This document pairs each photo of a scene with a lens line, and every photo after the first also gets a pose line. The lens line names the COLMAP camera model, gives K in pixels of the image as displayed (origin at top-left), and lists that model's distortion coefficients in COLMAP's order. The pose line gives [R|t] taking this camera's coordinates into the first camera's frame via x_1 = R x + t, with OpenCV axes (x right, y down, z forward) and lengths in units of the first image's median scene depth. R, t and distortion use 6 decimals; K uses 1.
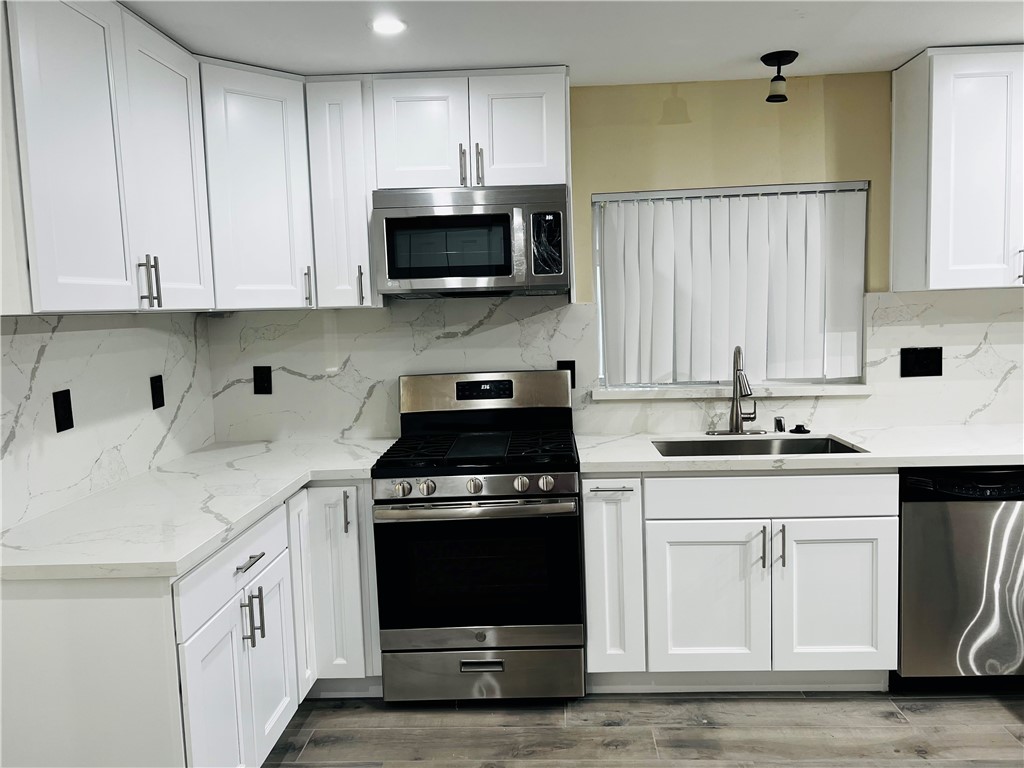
lens RADIAL K [[766.9, 0, 521.1], [0, 766.9, 380.2], [0, 0, 1]] dist [0.068506, -0.082678]
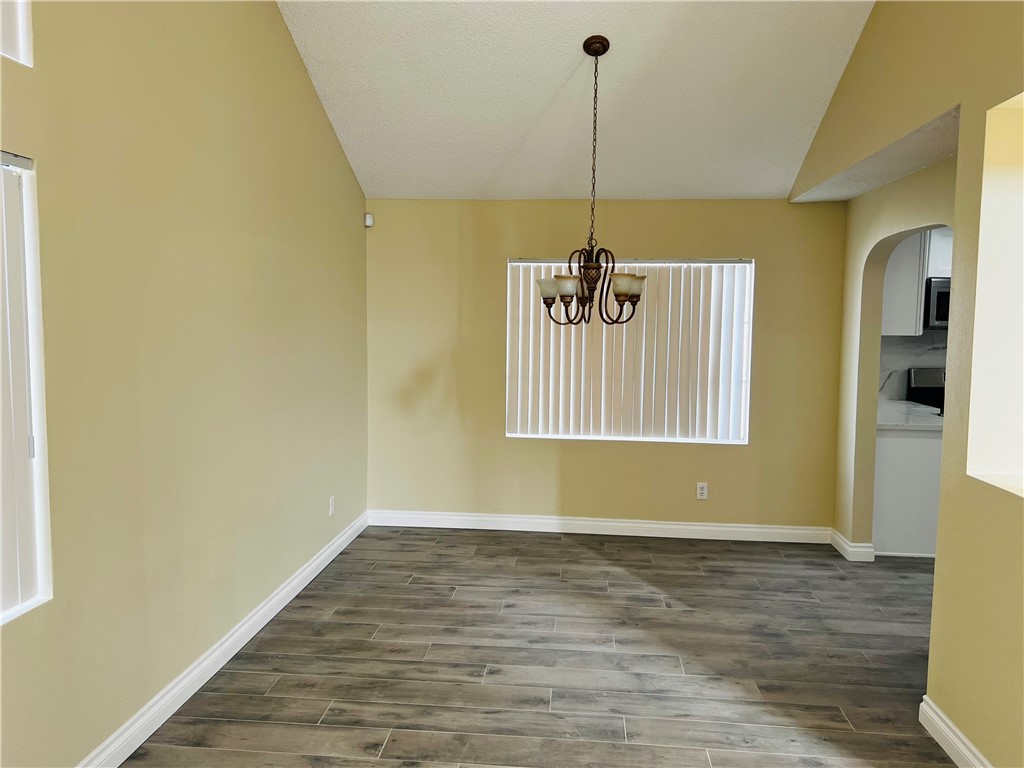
lens RADIAL K [[766.9, 0, 514.6], [0, 766.9, 379.7], [0, 0, 1]] dist [0.068506, -0.082678]
pose [[0.997874, 0.048013, -0.044081, -1.210733], [-0.048611, 0.998738, -0.012598, 0.109752], [0.043420, 0.014714, 0.998949, -1.151339]]
